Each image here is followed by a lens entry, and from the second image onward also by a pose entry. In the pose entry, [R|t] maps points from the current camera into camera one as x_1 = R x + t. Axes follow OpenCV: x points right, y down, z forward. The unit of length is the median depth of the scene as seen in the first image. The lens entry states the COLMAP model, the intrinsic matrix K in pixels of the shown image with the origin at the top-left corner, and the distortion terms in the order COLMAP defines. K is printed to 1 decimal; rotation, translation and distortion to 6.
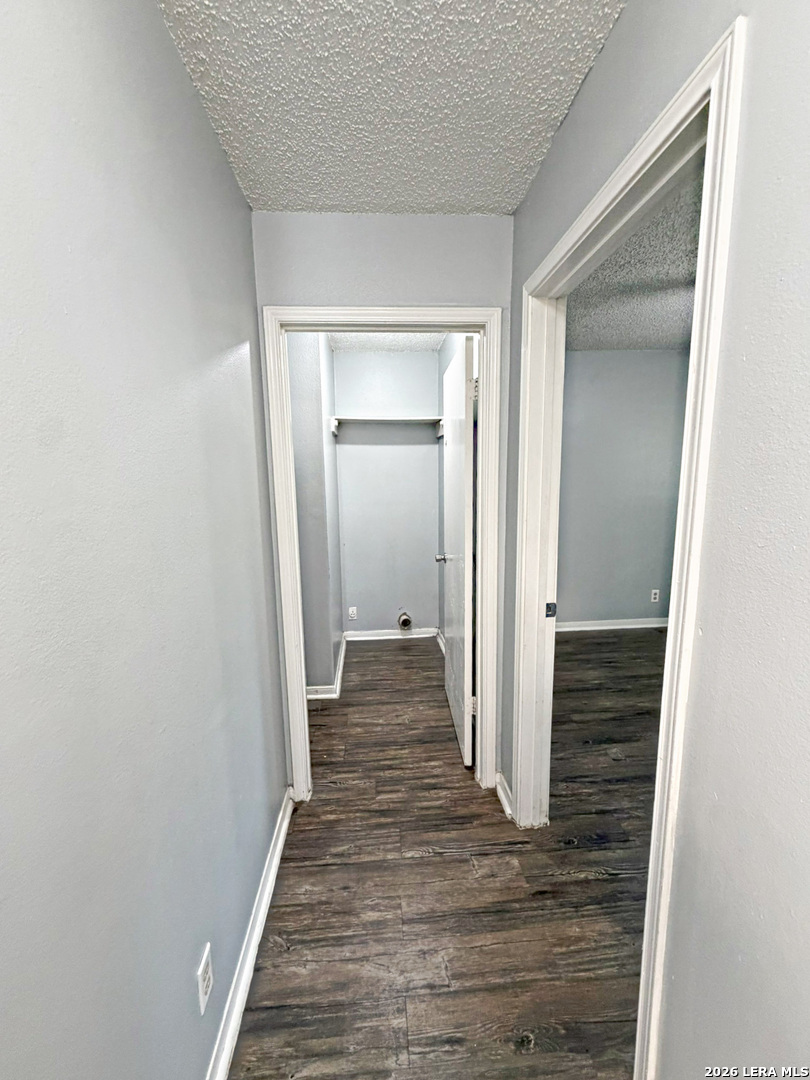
lens RADIAL K [[430.7, 0, 404.4], [0, 430.7, 541.6], [0, 0, 1]] dist [-0.000315, 0.000418]
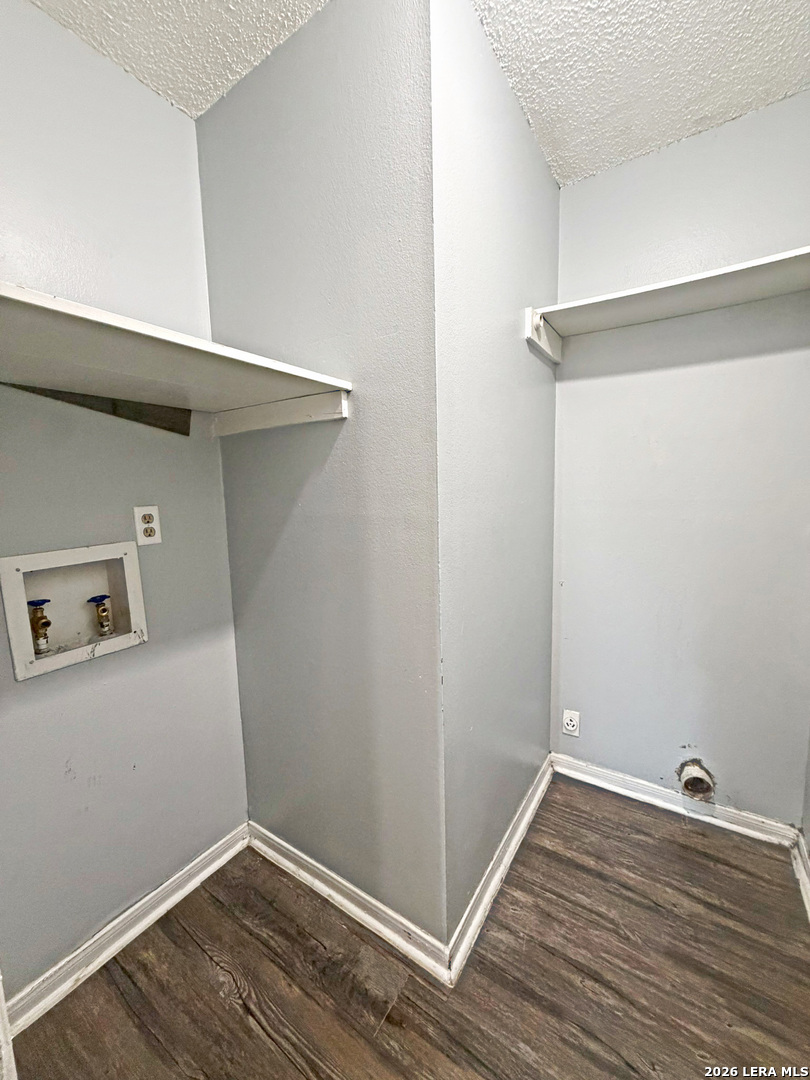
lens RADIAL K [[430.7, 0, 405.0], [0, 430.7, 542.2], [0, 0, 1]] dist [-0.000315, 0.000418]
pose [[0.787522, 0.068695, -0.612446, 0.019579], [-0.080707, 0.996706, 0.008017, -0.030501], [0.610979, 0.043115, 0.790472, 0.484216]]
